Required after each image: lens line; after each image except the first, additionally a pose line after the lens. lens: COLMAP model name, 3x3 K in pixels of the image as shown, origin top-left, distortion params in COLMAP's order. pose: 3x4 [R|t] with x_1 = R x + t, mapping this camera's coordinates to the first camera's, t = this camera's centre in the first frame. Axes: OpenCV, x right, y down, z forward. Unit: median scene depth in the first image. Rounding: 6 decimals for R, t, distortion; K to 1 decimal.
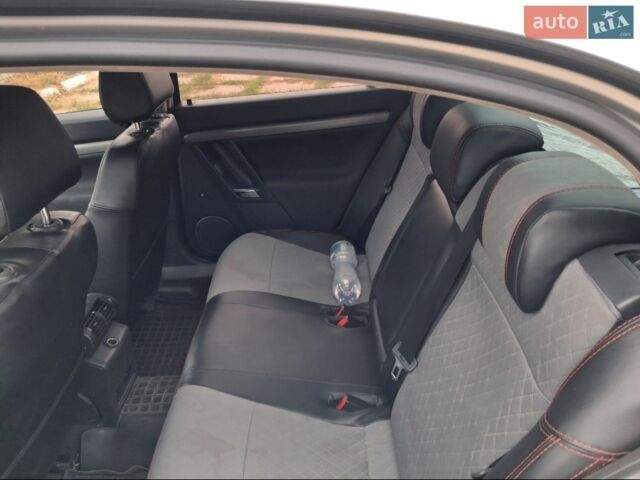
lens RADIAL K [[501.4, 0, 320.0], [0, 501.4, 240.0], [0, 0, 1]] dist [0.004100, 0.000093]
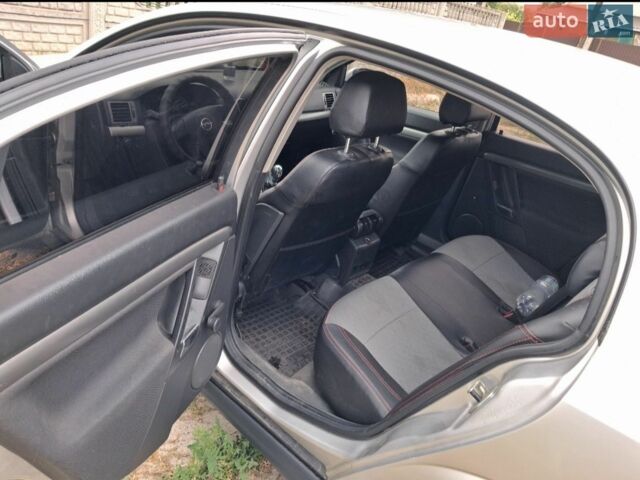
lens RADIAL K [[501.4, 0, 320.0], [0, 501.4, 240.0], [0, 0, 1]] dist [0.004100, 0.000093]
pose [[0.710872, 0.472770, -0.520720, 0.300501], [-0.504812, 0.858495, 0.090285, 0.127927], [0.489719, 0.198684, 0.848940, -0.423681]]
